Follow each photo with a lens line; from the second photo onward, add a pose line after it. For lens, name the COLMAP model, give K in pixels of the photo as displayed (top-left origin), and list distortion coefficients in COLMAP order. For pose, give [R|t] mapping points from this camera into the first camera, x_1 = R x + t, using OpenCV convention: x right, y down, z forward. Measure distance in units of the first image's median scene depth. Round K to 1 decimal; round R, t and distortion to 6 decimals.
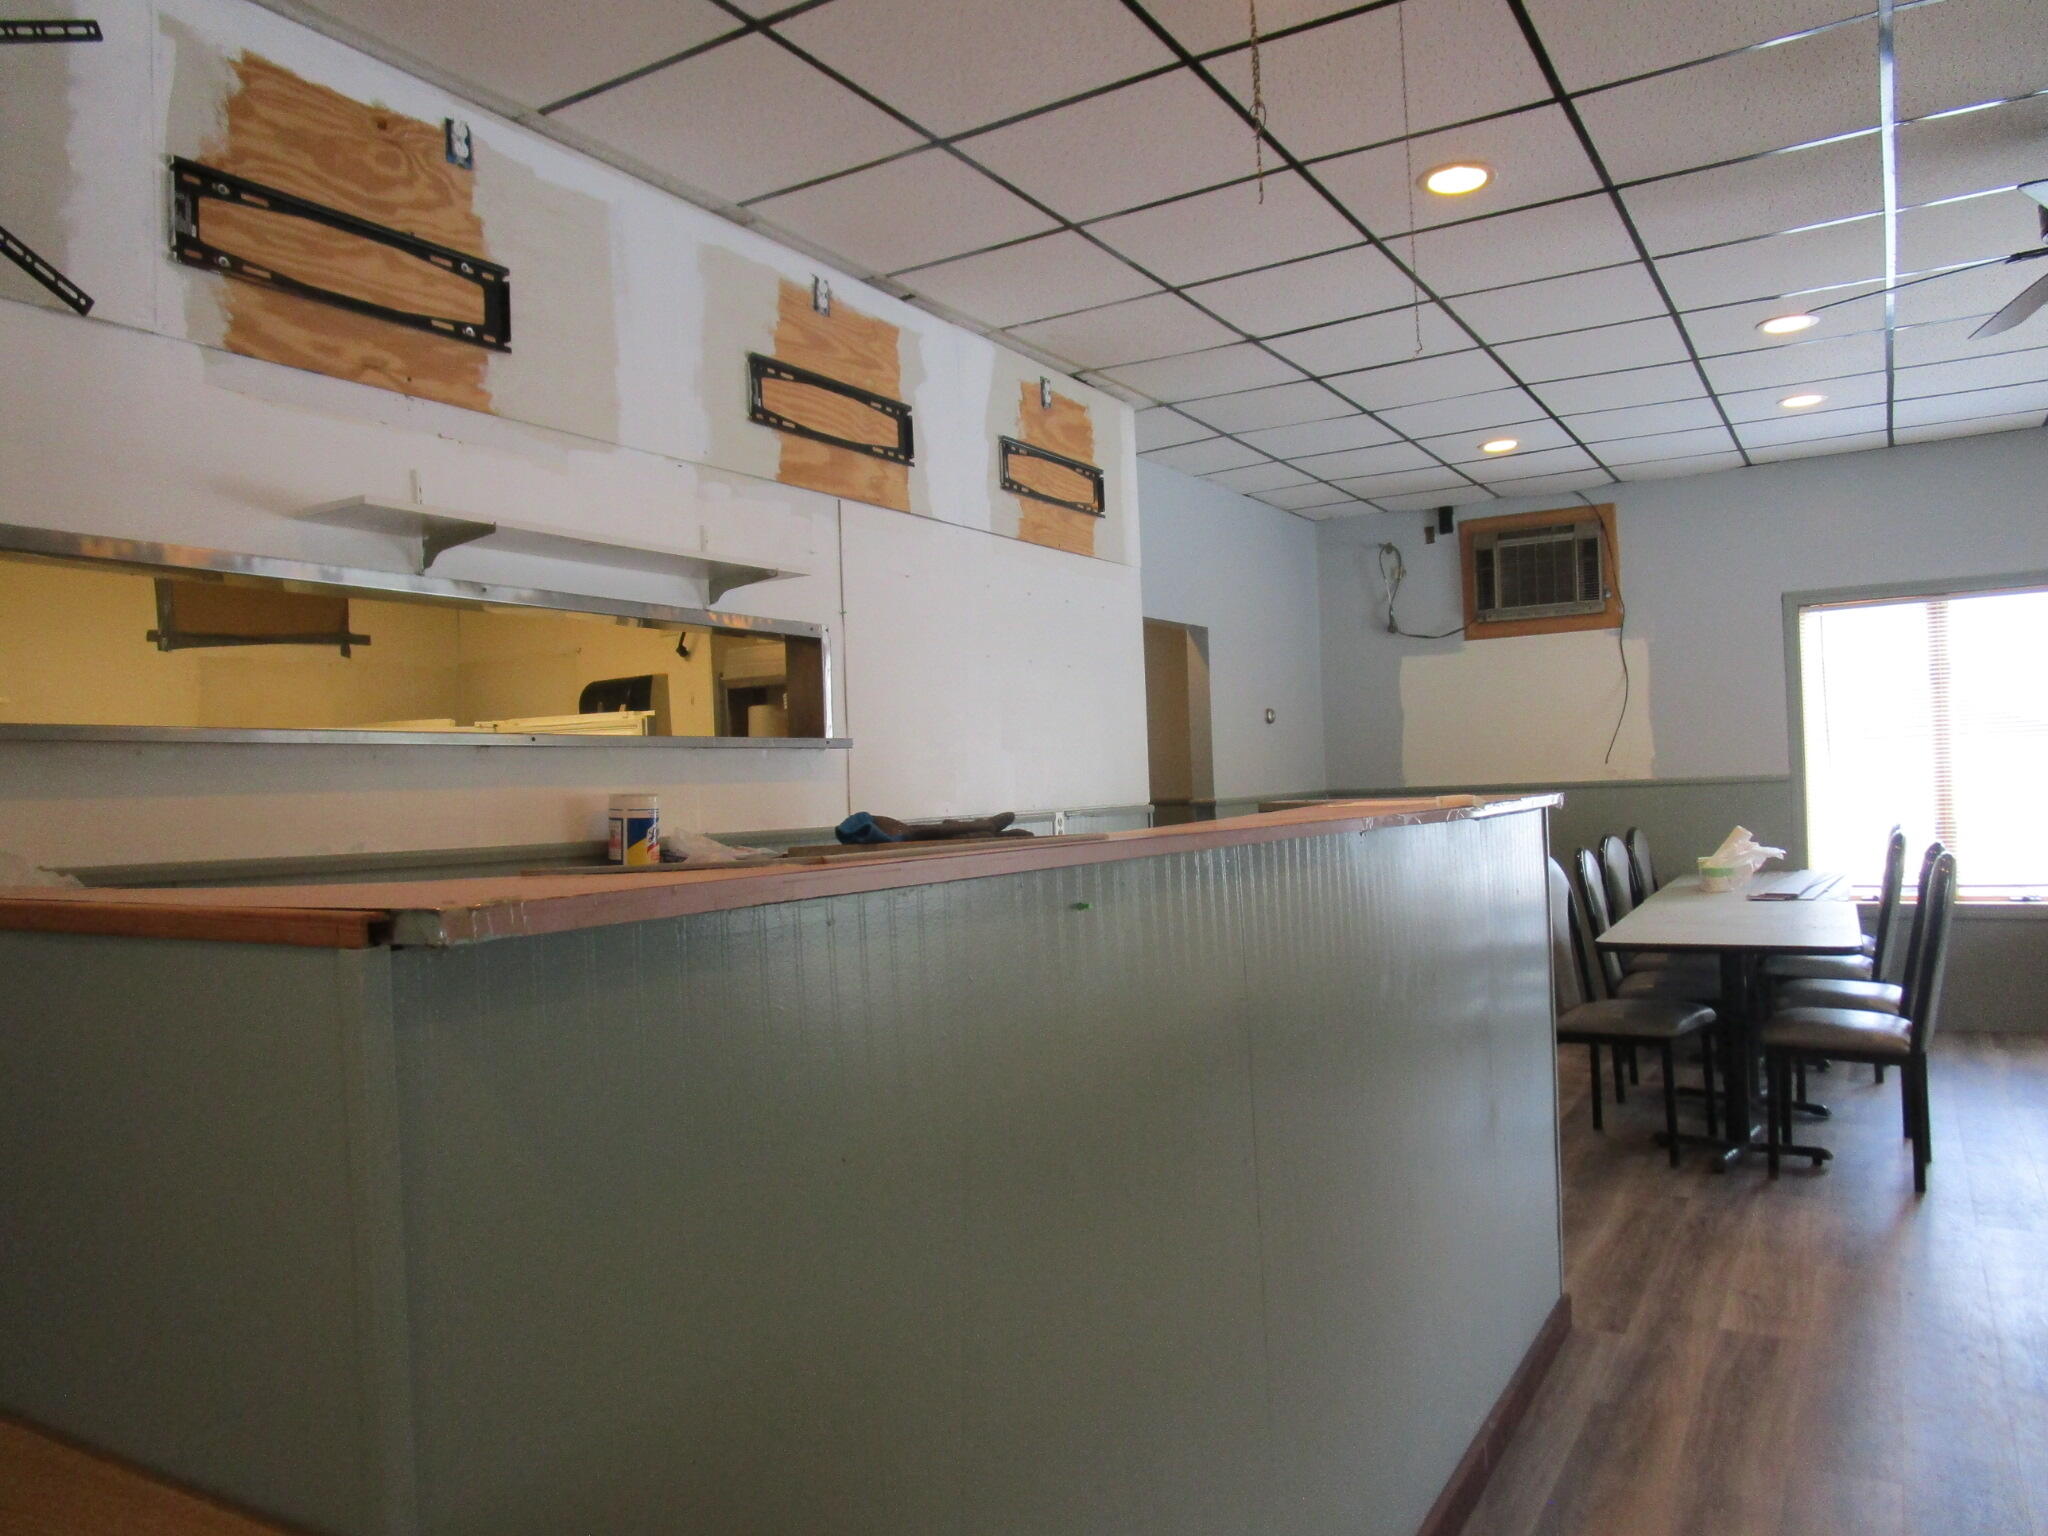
lens RADIAL K [[1425.6, 0, 1024.0], [0, 1425.6, 768.0], [0, 0, 1]] dist [-0.055532, 0.031810]
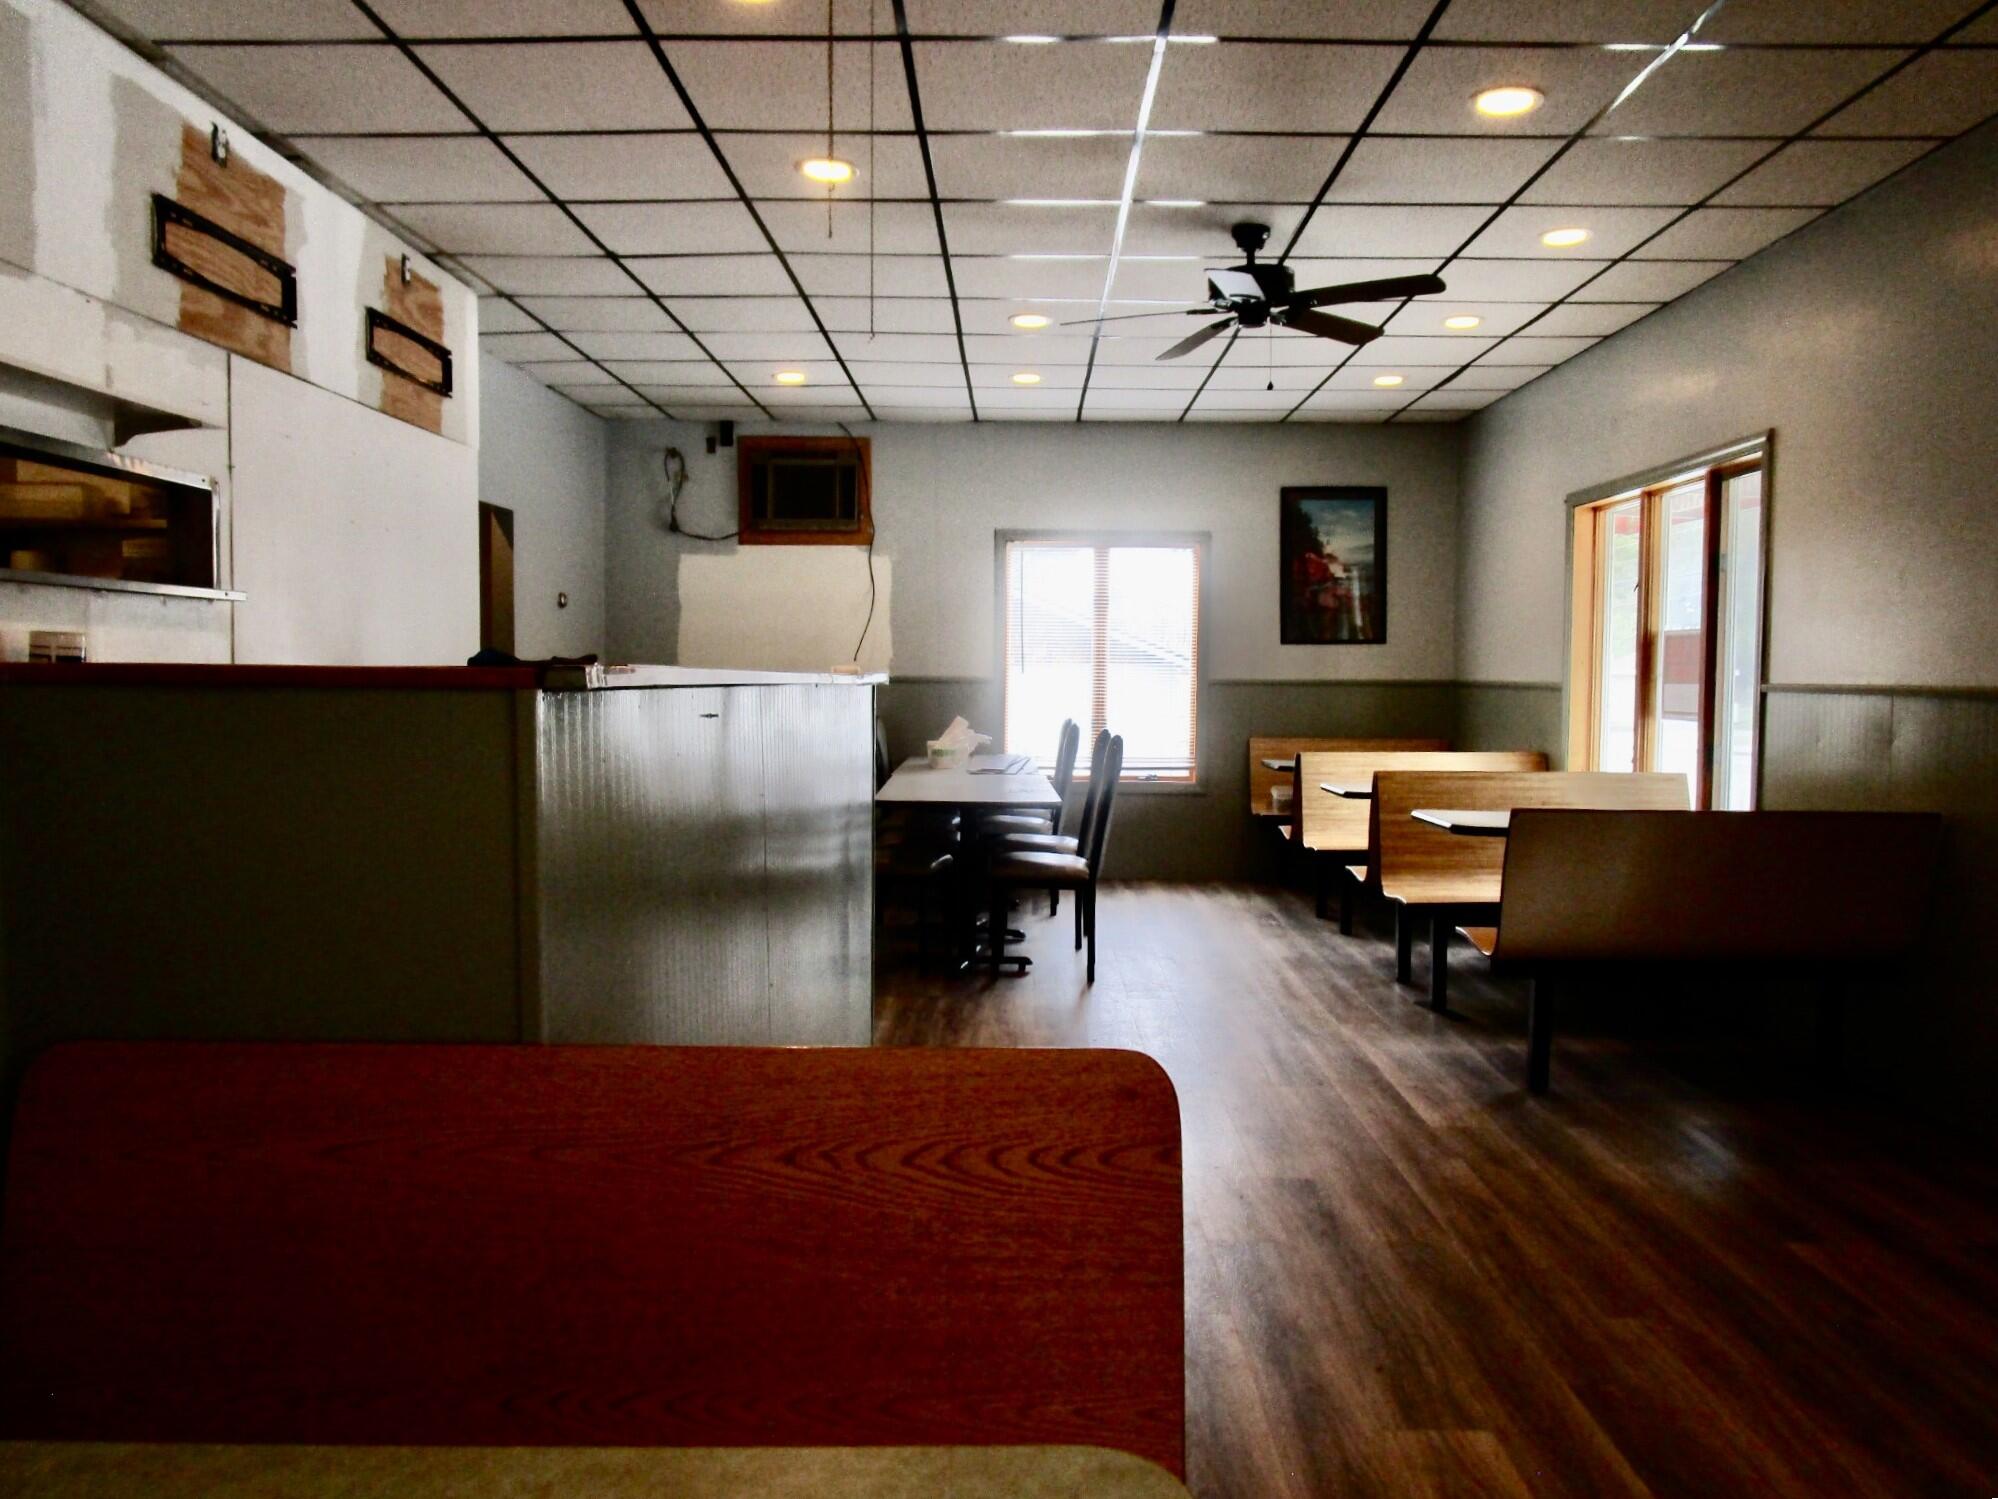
lens RADIAL K [[1458.0, 0, 999.0], [0, 1458.0, 749.5], [0, 0, 1]] dist [-0.057658, 0.002047]
pose [[0.854187, 0.019305, 0.519607, -0.157698], [-0.048691, 0.997889, 0.042969, 0.017595], [-0.517681, -0.062003, 0.853324, -0.136239]]
